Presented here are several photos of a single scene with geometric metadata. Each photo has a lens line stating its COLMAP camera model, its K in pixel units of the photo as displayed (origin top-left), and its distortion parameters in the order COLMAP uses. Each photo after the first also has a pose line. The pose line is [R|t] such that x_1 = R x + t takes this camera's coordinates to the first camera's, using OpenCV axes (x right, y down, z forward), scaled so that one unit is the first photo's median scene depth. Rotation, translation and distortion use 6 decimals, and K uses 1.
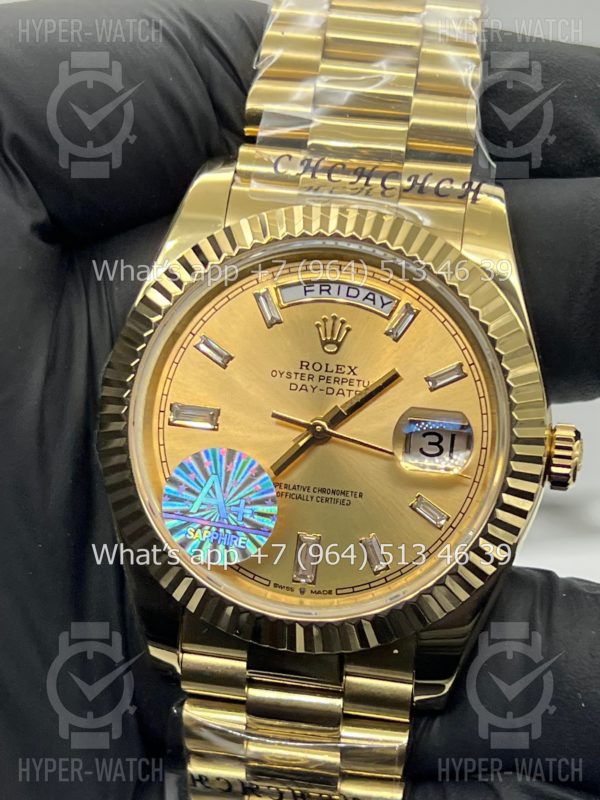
lens RADIAL K [[1931.8, 0, 289.9], [0, 1931.8, 447.4], [0, 0, 1]] dist [0.427459, 0.000000]
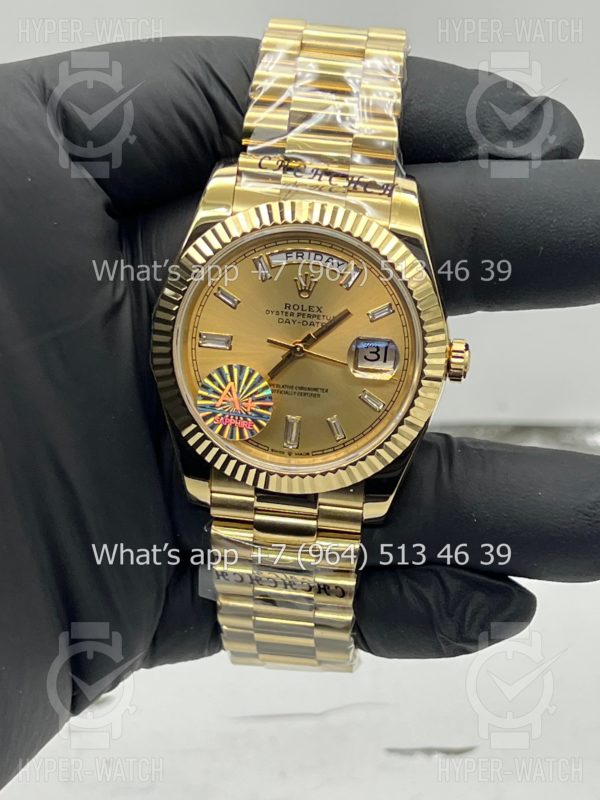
lens RADIAL K [[1931.8, 0, 294.6], [0, 1931.8, 403.1], [0, 0, 1]] dist [0.427459, 0.000000]
pose [[0.999069, -0.029296, 0.031668, -0.037215], [0.024778, 0.990580, 0.134673, -0.171466], [-0.035315, -0.133763, 0.990384, -0.510586]]
